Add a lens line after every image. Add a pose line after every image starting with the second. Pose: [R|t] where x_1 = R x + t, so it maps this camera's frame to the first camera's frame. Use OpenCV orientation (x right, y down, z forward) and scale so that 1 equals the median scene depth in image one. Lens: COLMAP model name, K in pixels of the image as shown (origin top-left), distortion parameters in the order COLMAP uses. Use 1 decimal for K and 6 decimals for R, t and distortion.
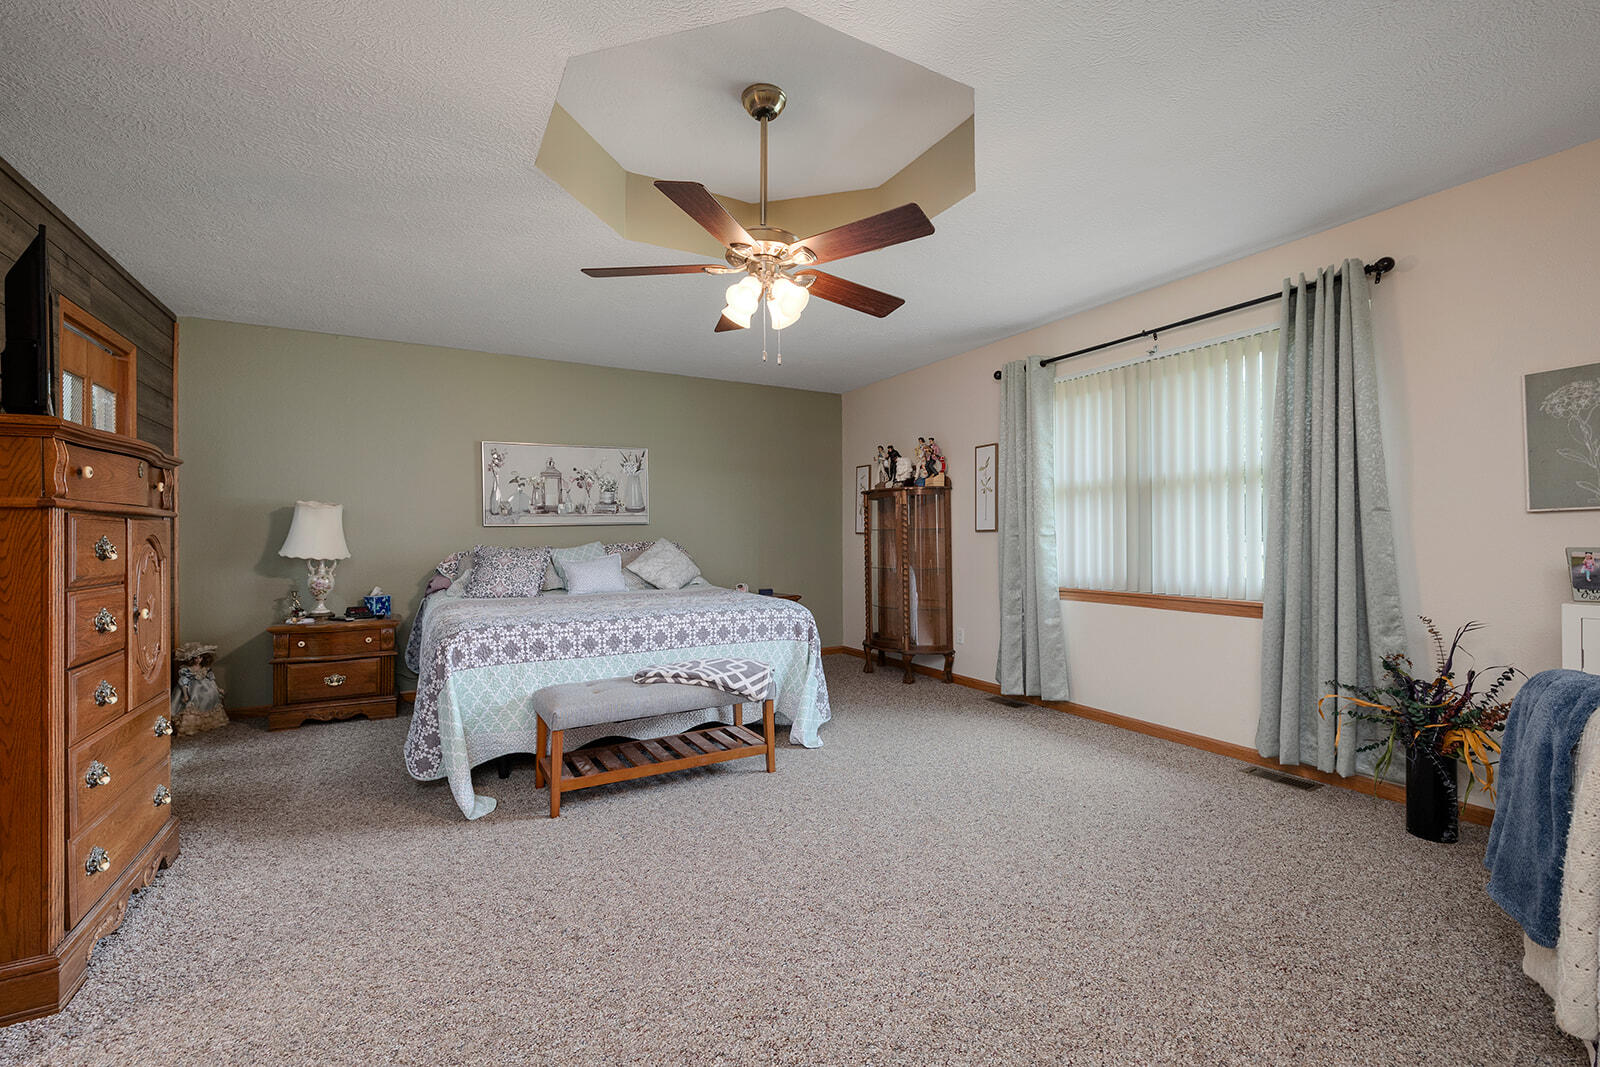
lens RADIAL K [[670.7, 0, 800.0], [0, 670.7, 533.5], [0, 0, 1]] dist [0.000617, 0.000000]
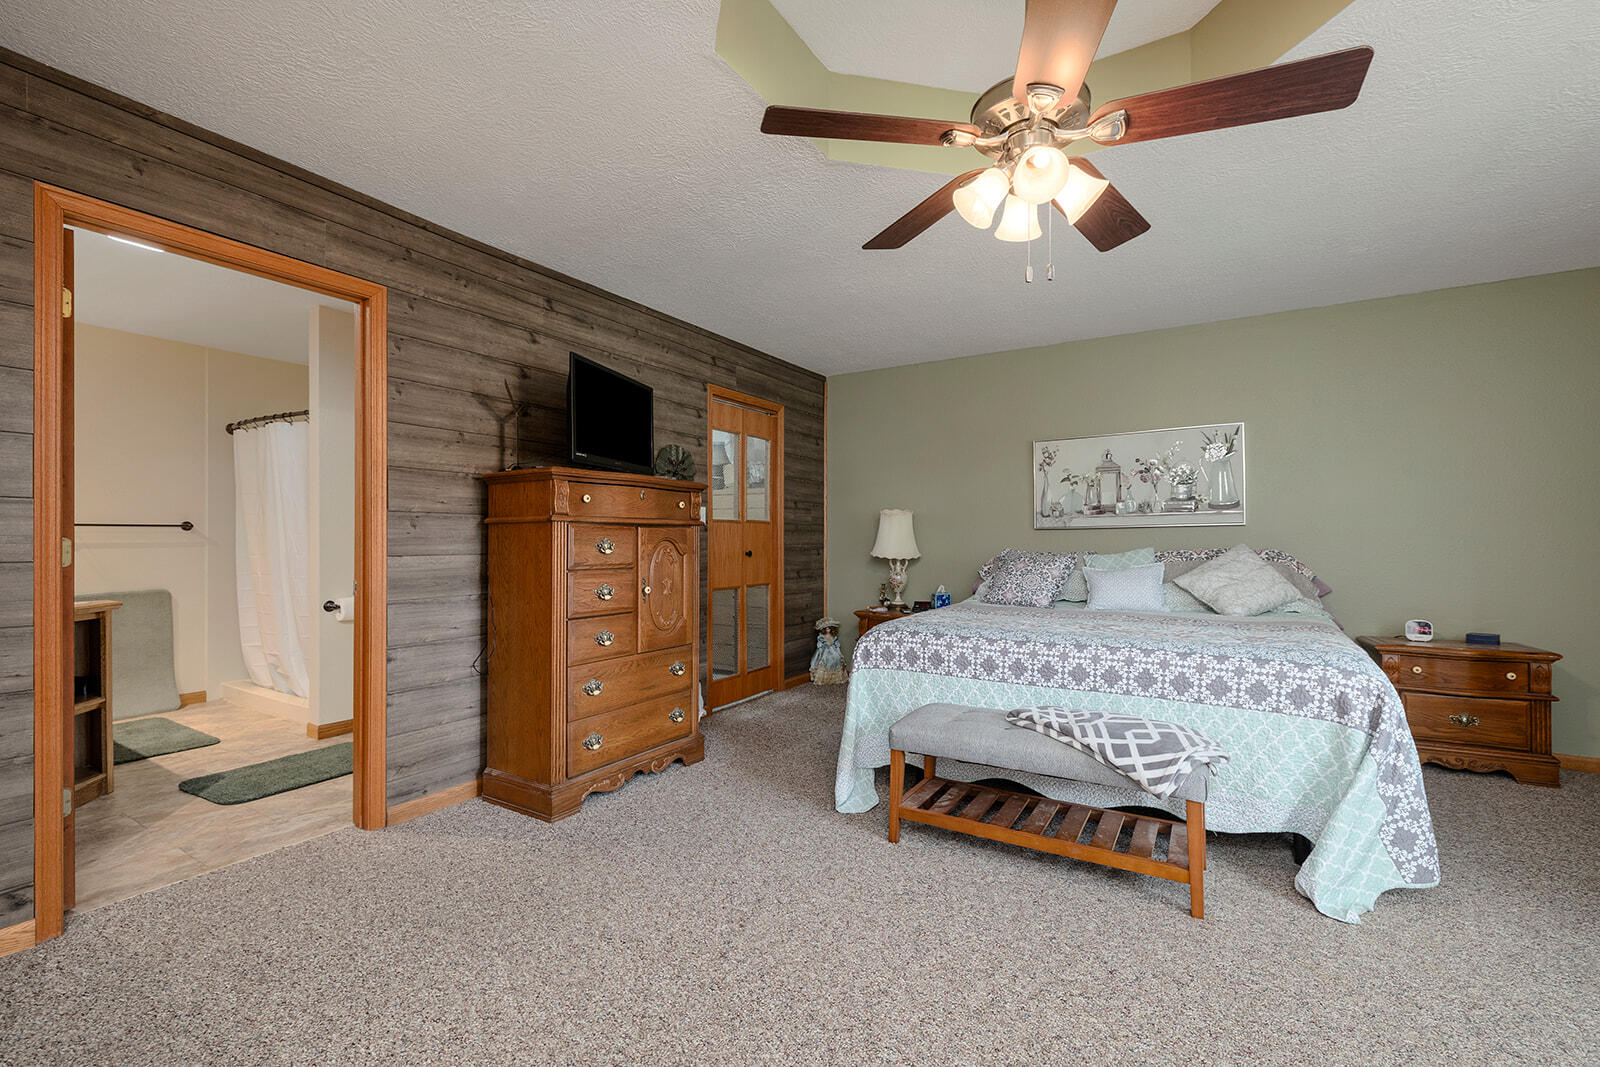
lens RADIAL K [[685.6, 0, 800.0], [0, 685.6, 533.5], [0, 0, 1]] dist [0.001750, 0.000113]
pose [[0.479315, -0.000582, -0.877643, 0.289757], [-0.002351, 0.999995, -0.001948, -0.002607], [0.877640, 0.002997, 0.479312, 0.303245]]
